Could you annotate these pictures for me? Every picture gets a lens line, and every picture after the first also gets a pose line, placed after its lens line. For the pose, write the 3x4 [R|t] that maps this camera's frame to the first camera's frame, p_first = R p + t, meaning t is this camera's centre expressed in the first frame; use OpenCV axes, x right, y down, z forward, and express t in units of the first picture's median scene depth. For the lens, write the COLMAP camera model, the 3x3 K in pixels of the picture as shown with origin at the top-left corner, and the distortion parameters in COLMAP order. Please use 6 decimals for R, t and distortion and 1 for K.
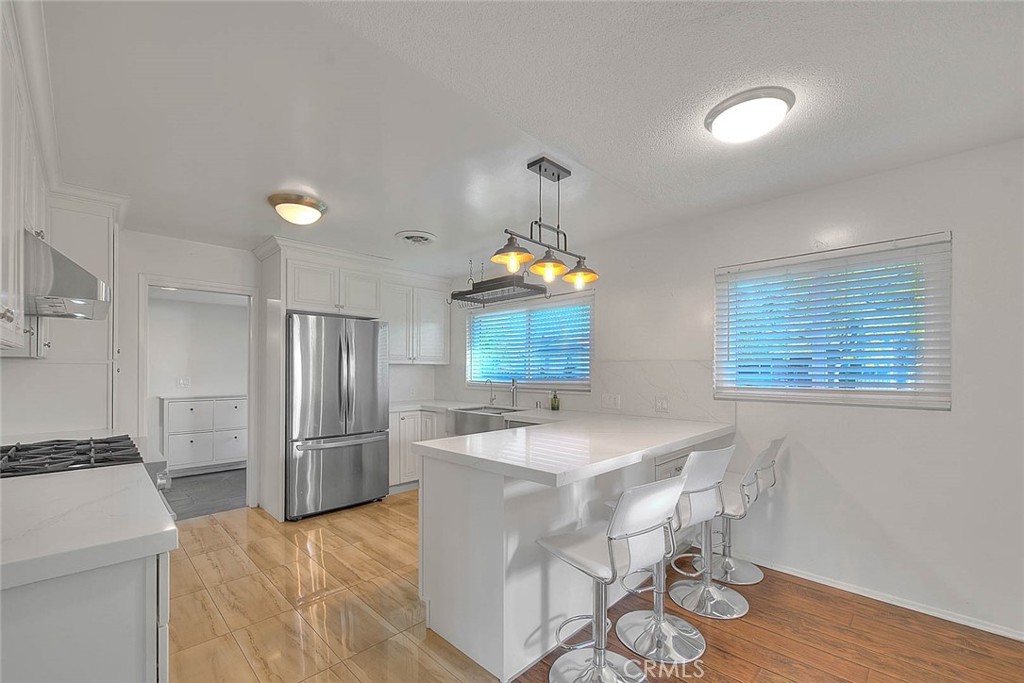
lens RADIAL K [[429.2, 0, 500.9], [0, 429.2, 372.0], [0, 0, 1]] dist [-0.038460, -0.000045]
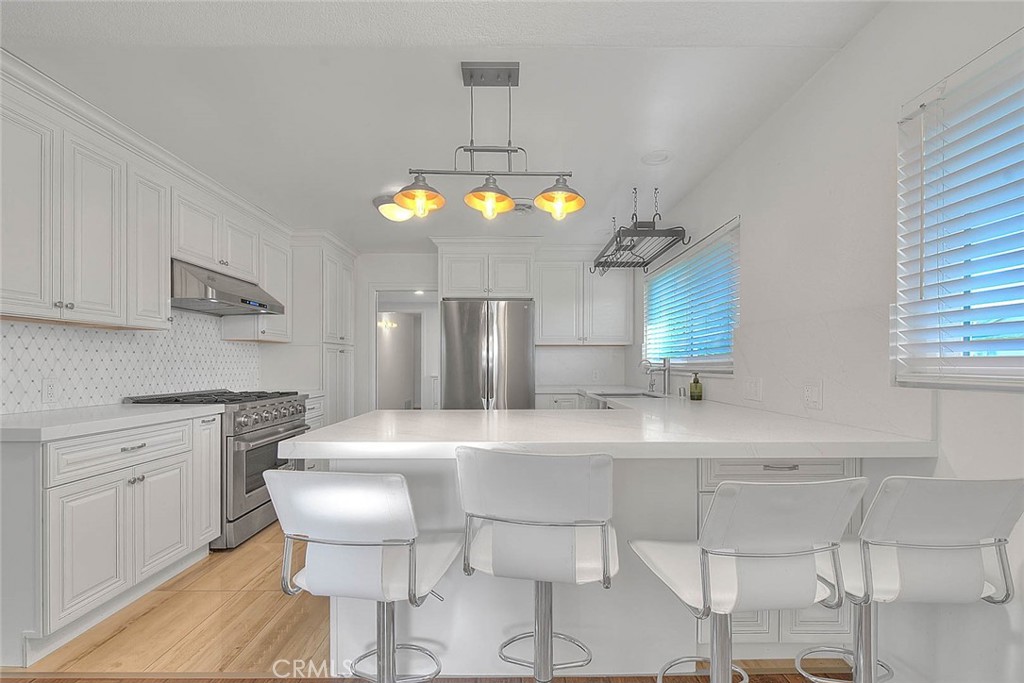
lens RADIAL K [[432.3, 0, 513.5], [0, 432.3, 363.2], [0, 0, 1]] dist [-0.000425, -0.000155]
pose [[0.718079, -0.002485, -0.695957, 0.629192], [-0.002183, 0.999981, -0.005823, 0.050980], [0.695958, 0.005701, 0.718060, 0.426301]]
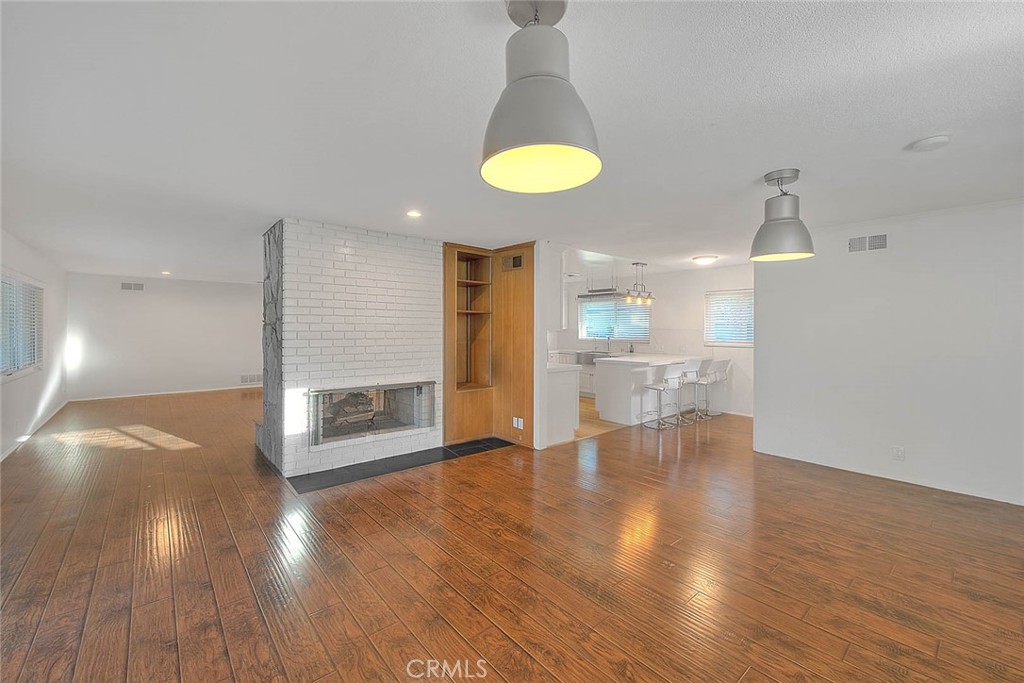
lens RADIAL K [[417.9, 0, 512.0], [0, 417.9, 341.5], [0, 0, 1]] dist [-0.000171, -0.000026]
pose [[0.997957, -0.003272, -0.063808, -0.508495], [0.005031, 0.999611, 0.027438, -0.037172], [0.063694, -0.027703, 0.997585, -1.677141]]
